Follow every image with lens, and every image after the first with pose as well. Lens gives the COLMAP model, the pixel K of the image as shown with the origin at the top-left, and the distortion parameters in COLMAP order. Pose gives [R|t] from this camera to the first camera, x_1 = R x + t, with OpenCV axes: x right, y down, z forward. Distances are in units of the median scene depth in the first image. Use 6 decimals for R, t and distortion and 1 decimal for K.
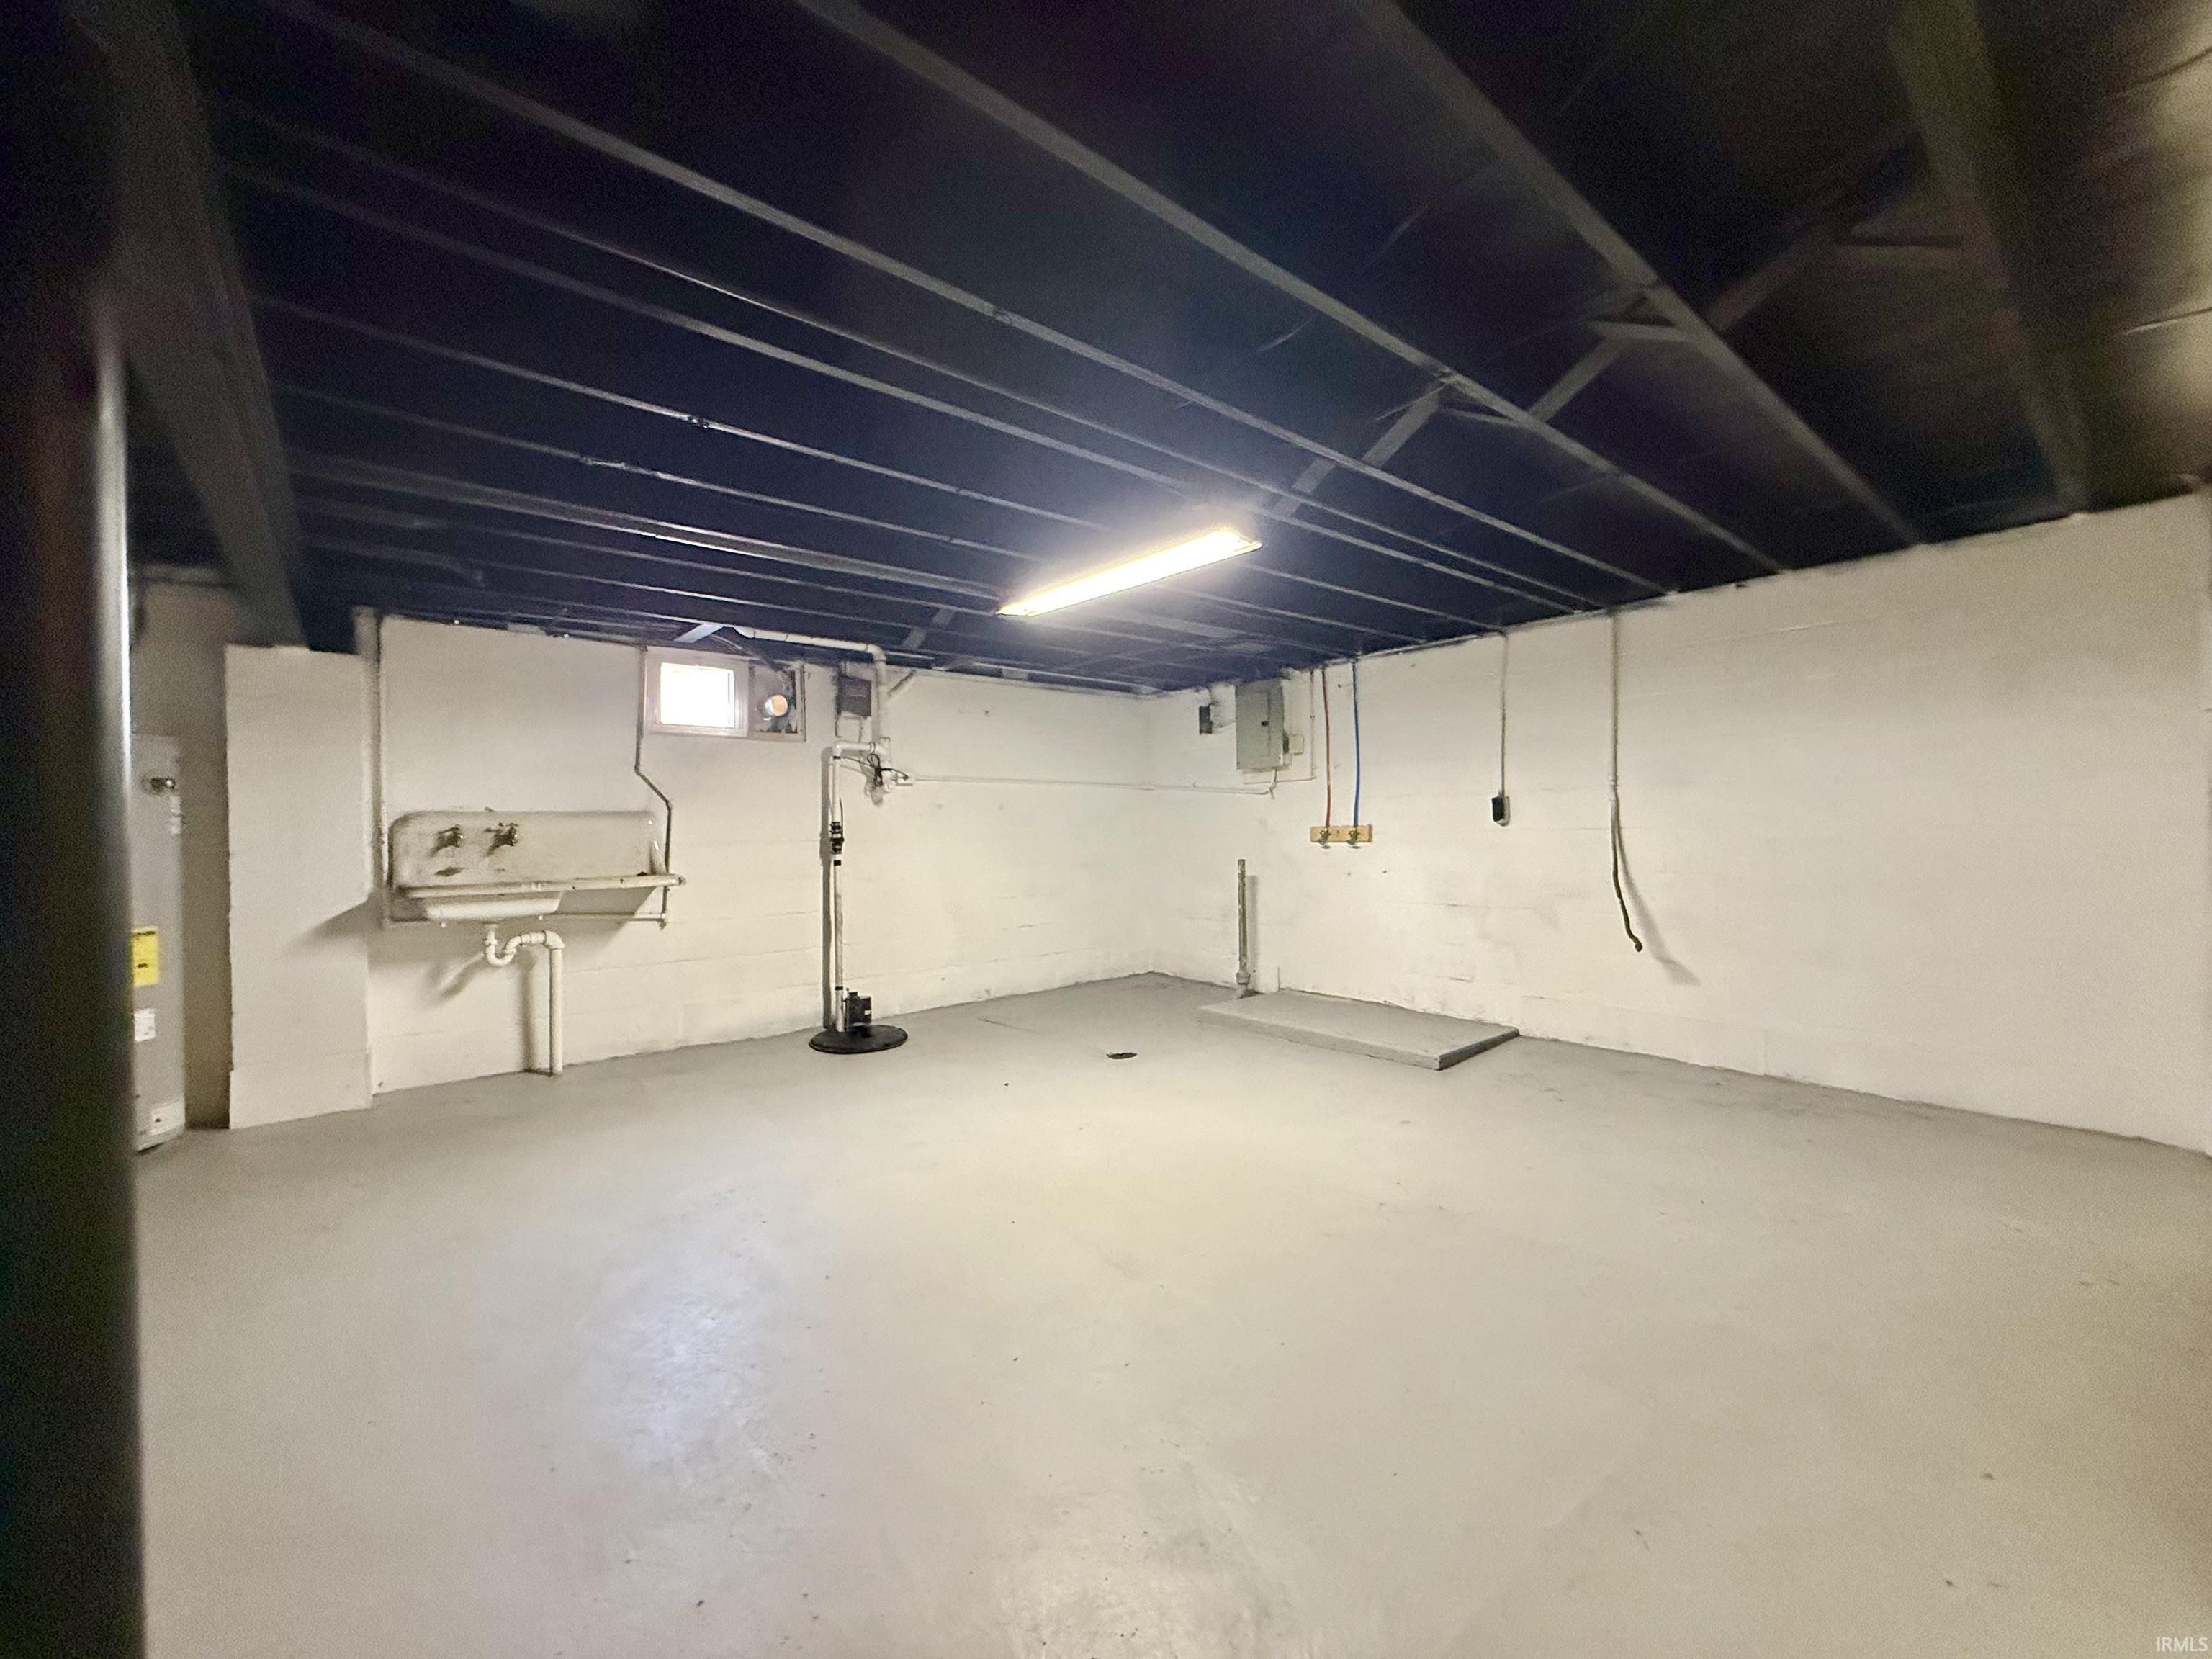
lens RADIAL K [[880.4, 0, 1099.0], [0, 880.4, 834.0], [0, 0, 1]] dist [0.001114, -0.000113]
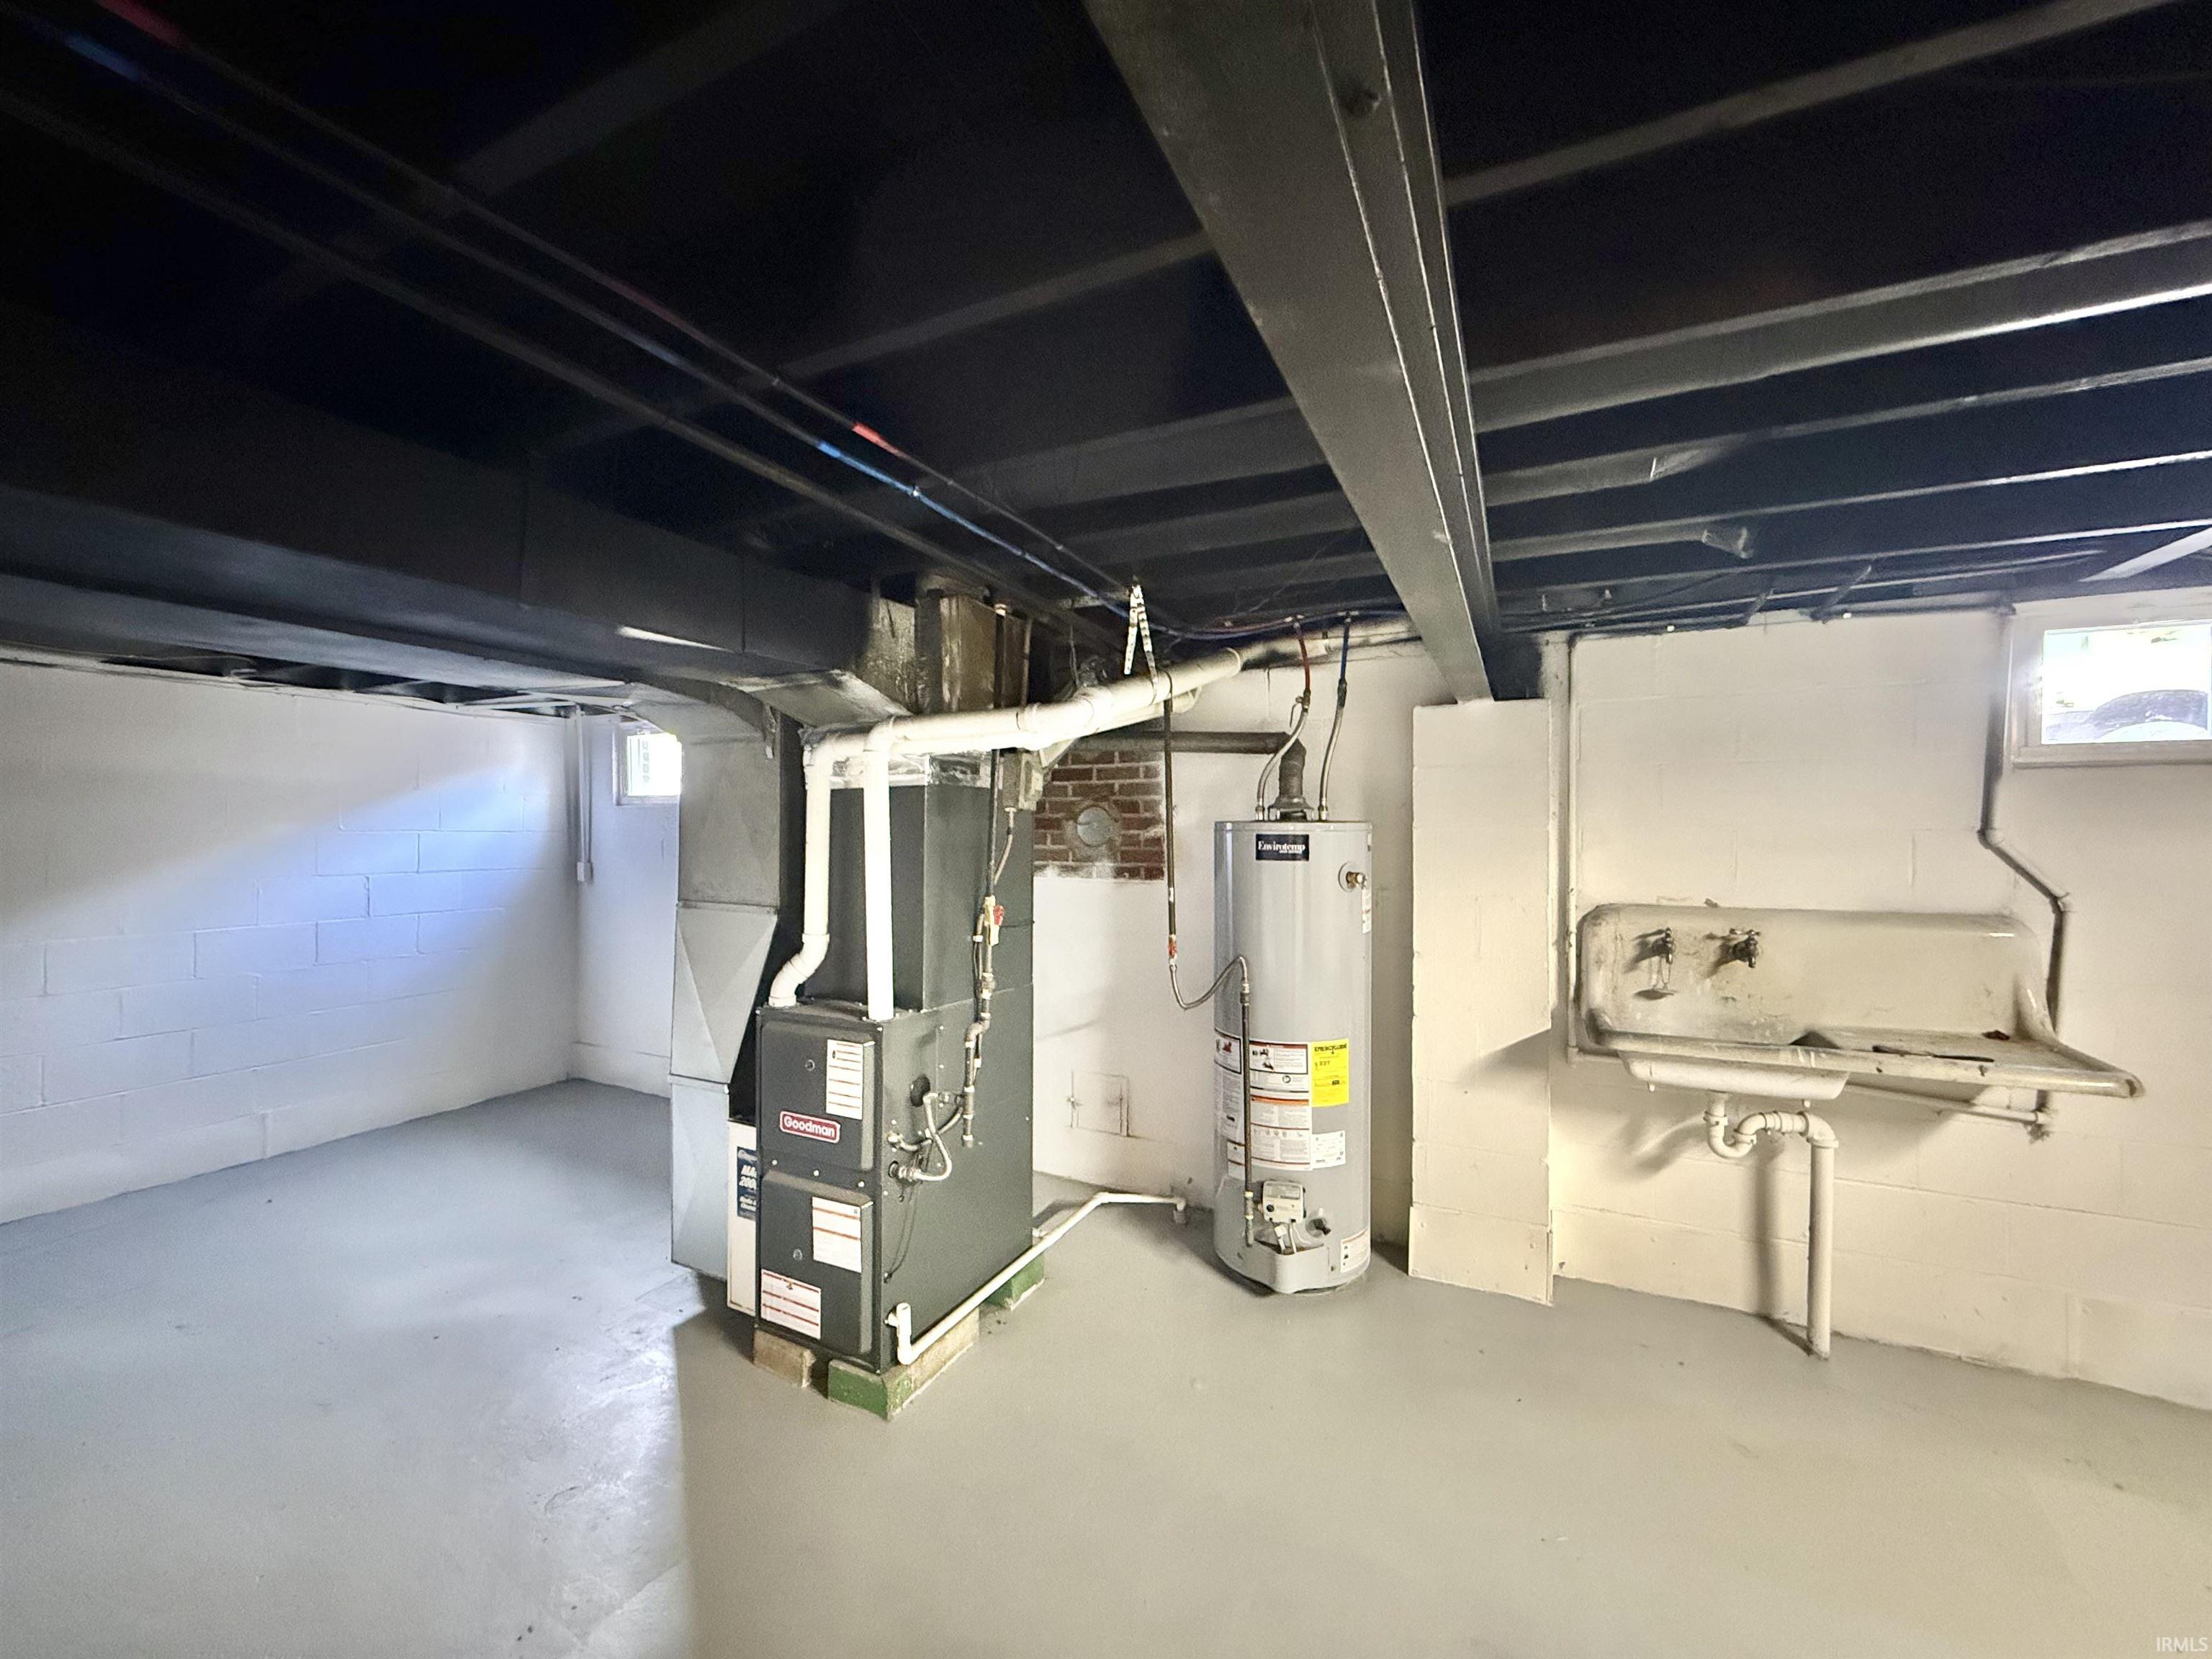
lens RADIAL K [[880.4, 0, 1099.0], [0, 880.4, 834.0], [0, 0, 1]] dist [0.001114, -0.000113]
pose [[0.414375, 0.018701, -0.909914, -0.284811], [-0.010451, 0.999821, 0.015789, -0.086047], [0.910046, 0.002967, 0.414496, 0.310085]]
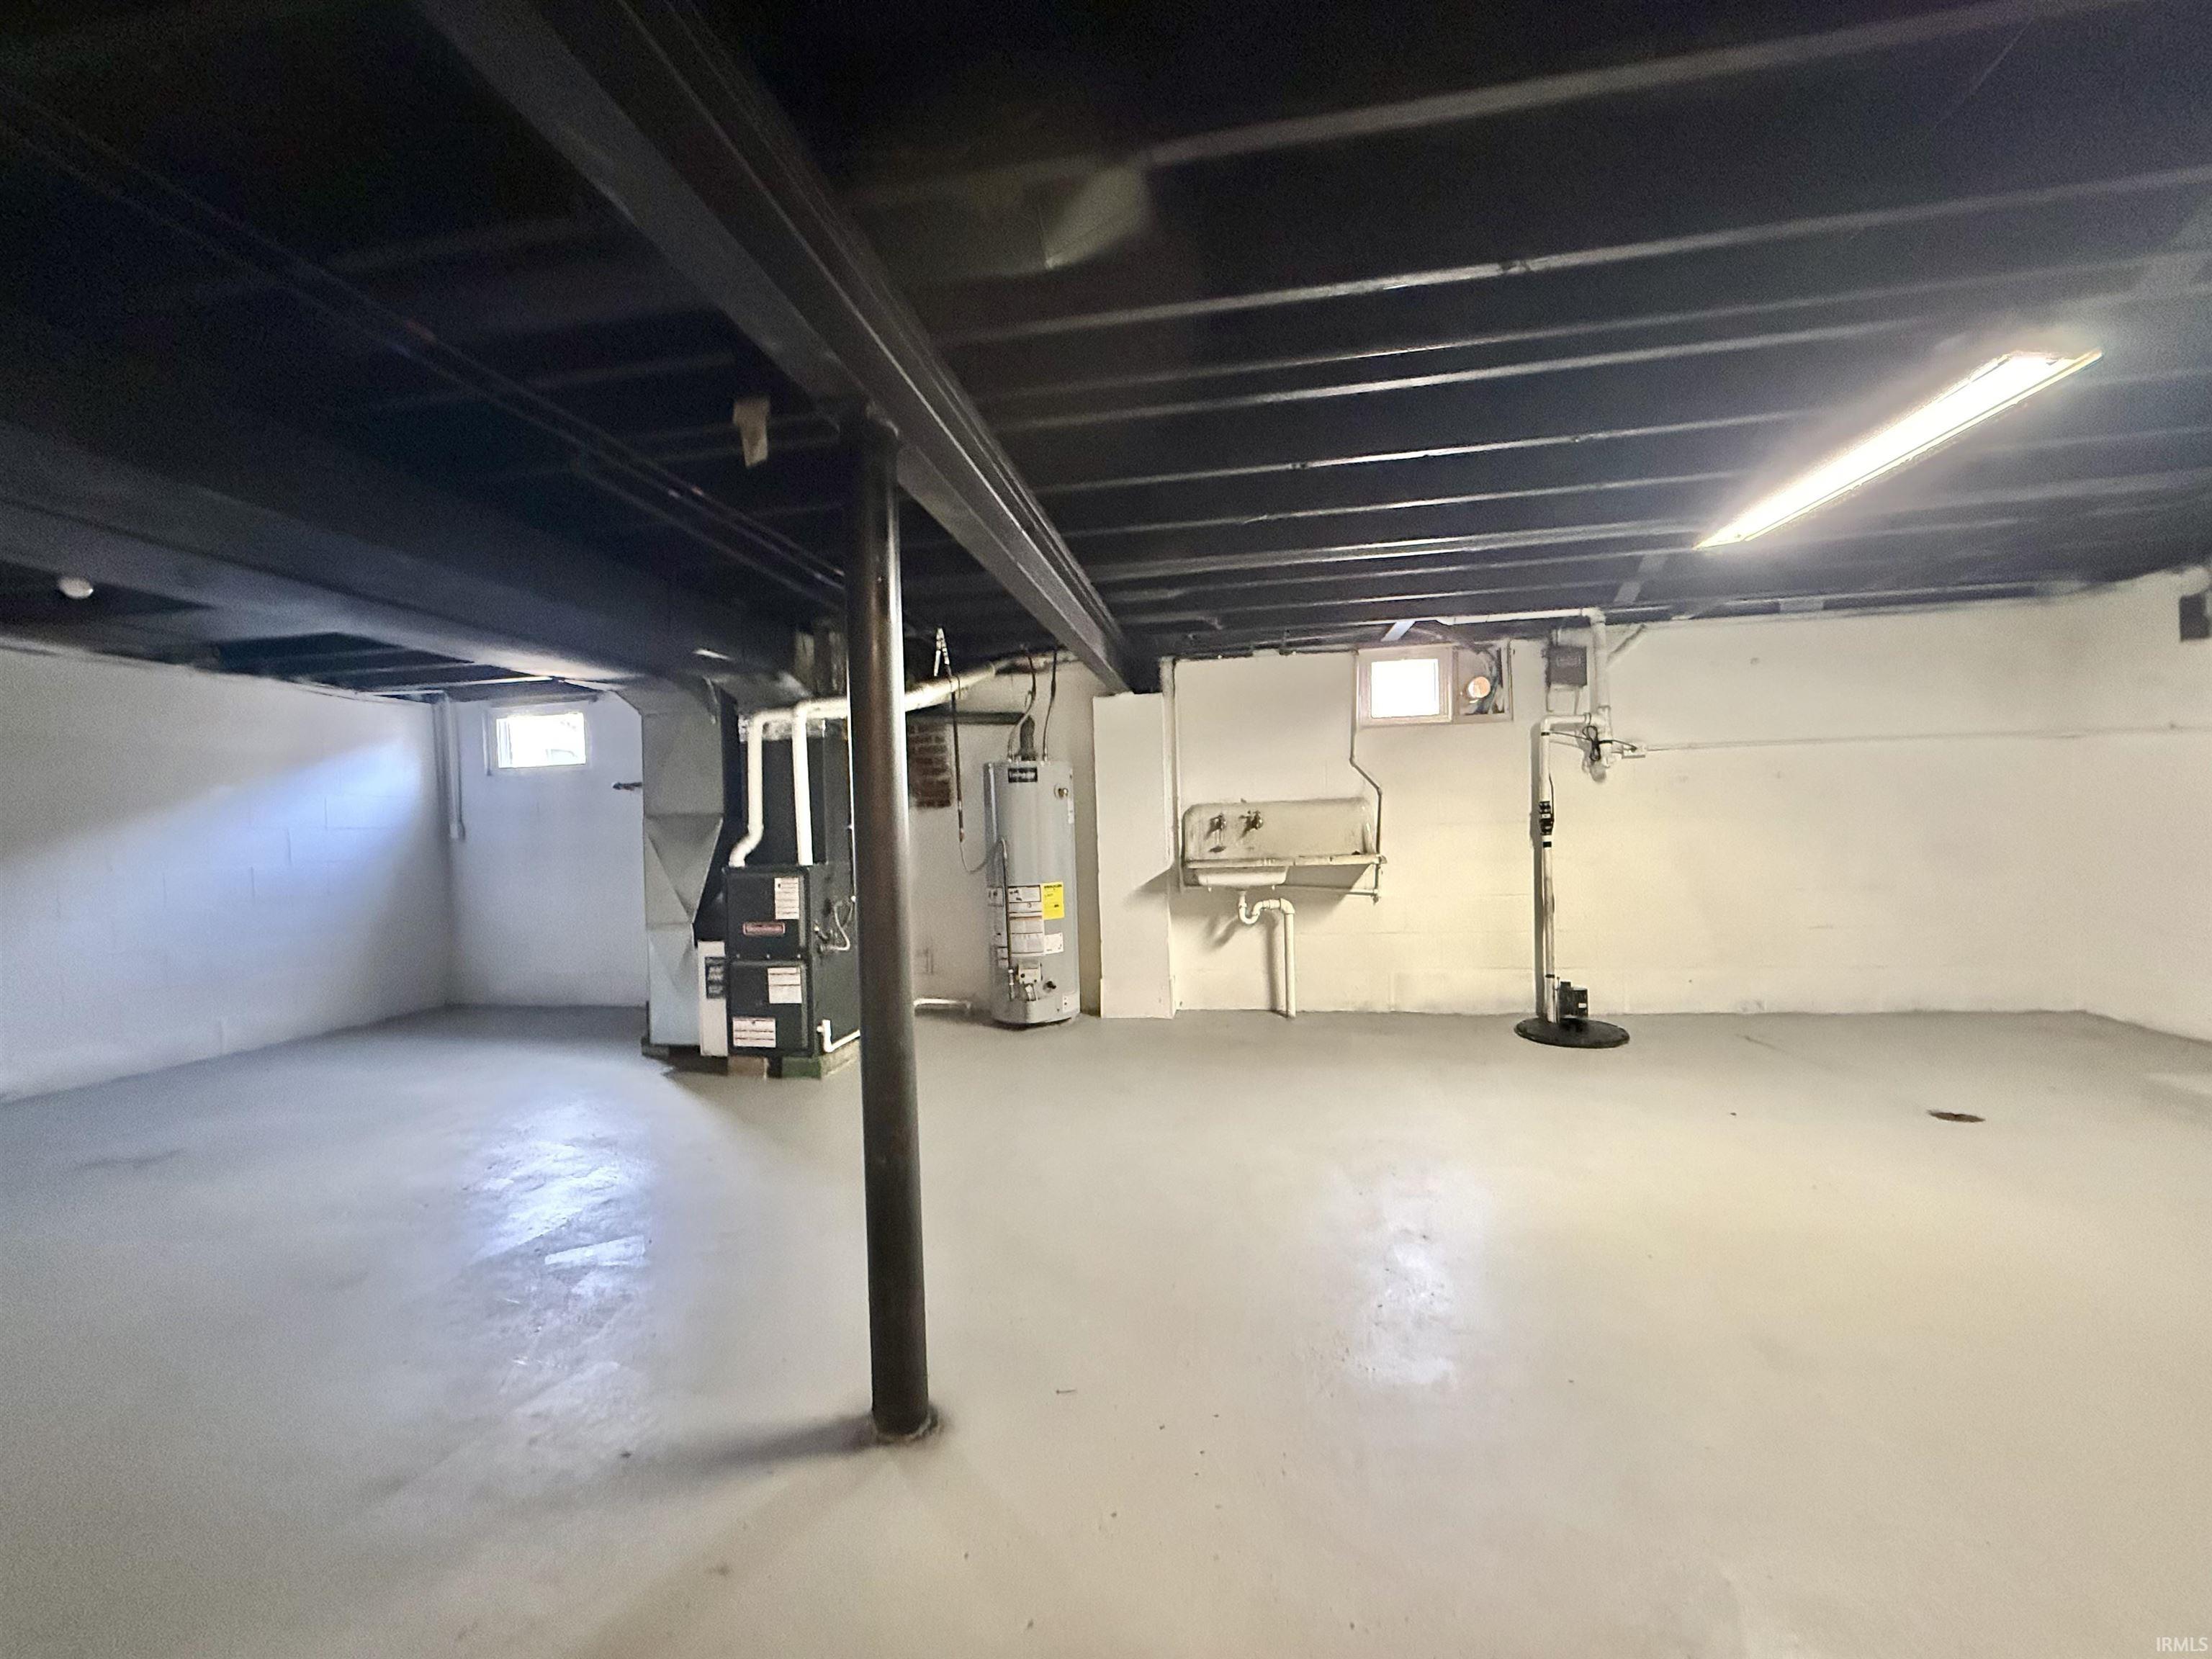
lens RADIAL K [[880.4, 0, 1099.0], [0, 880.4, 834.0], [0, 0, 1]] dist [0.001114, -0.000113]
pose [[0.653680, -0.001974, -0.756768, 0.131701], [0.019612, 0.999705, 0.014332, -0.002072], [0.756517, -0.024210, 0.653526, 0.013171]]
